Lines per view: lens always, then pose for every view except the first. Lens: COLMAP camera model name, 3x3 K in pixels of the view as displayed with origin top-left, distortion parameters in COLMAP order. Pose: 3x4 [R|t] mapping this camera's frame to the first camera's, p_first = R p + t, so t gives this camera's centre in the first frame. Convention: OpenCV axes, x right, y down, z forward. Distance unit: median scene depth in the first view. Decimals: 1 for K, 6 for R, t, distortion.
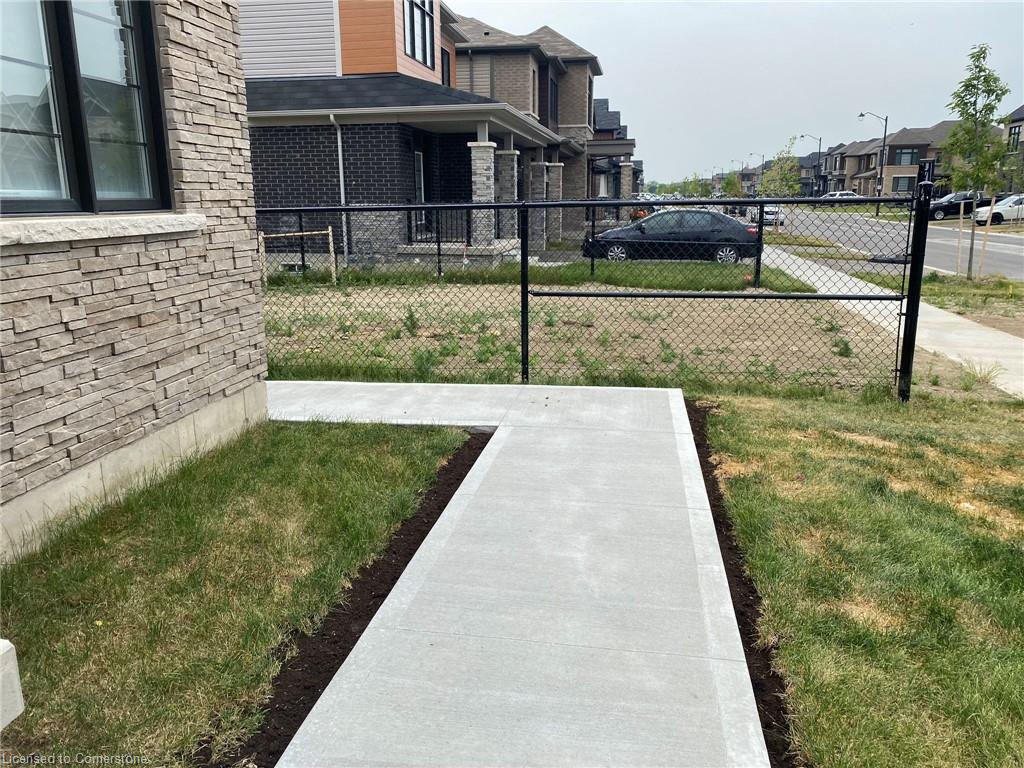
lens RADIAL K [[782.5, 0, 509.6], [0, 782.5, 385.2], [0, 0, 1]] dist [0.011413, 0.001149]
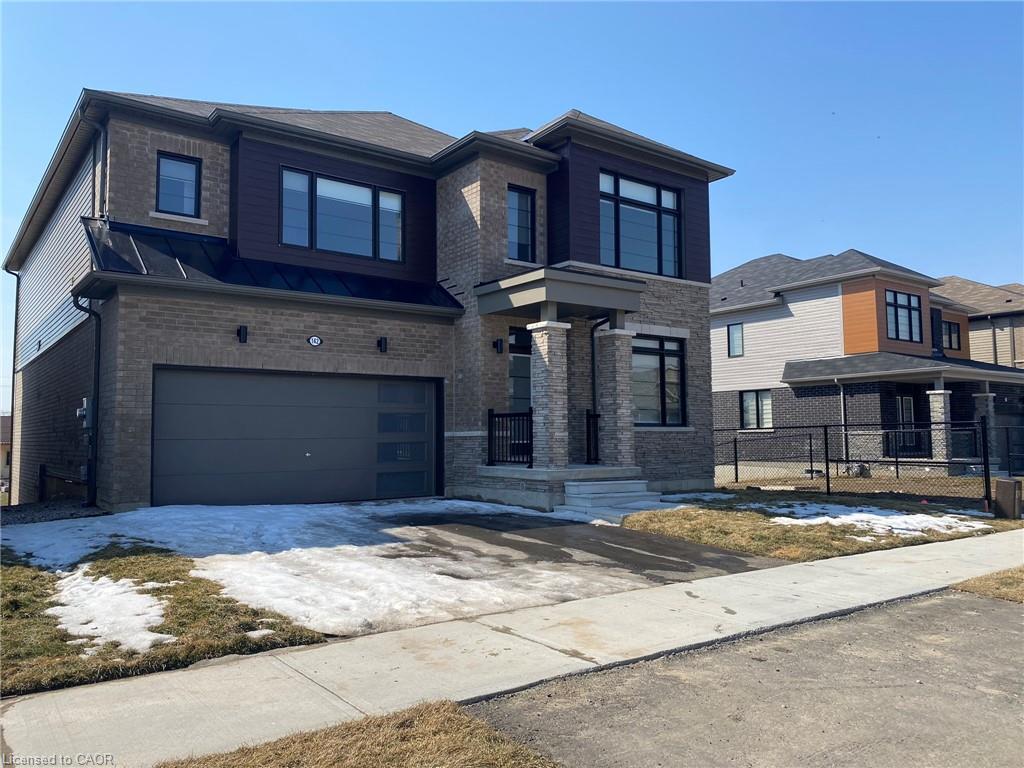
lens RADIAL K [[782.5, 0, 509.9], [0, 782.5, 383.2], [0, 0, 1]] dist [0.011413, 0.001149]
pose [[0.723371, -0.048222, -0.688774, 0.415784], [-0.158063, 0.959502, -0.233177, 0.157987], [0.672124, 0.277543, 0.686454, -0.593986]]
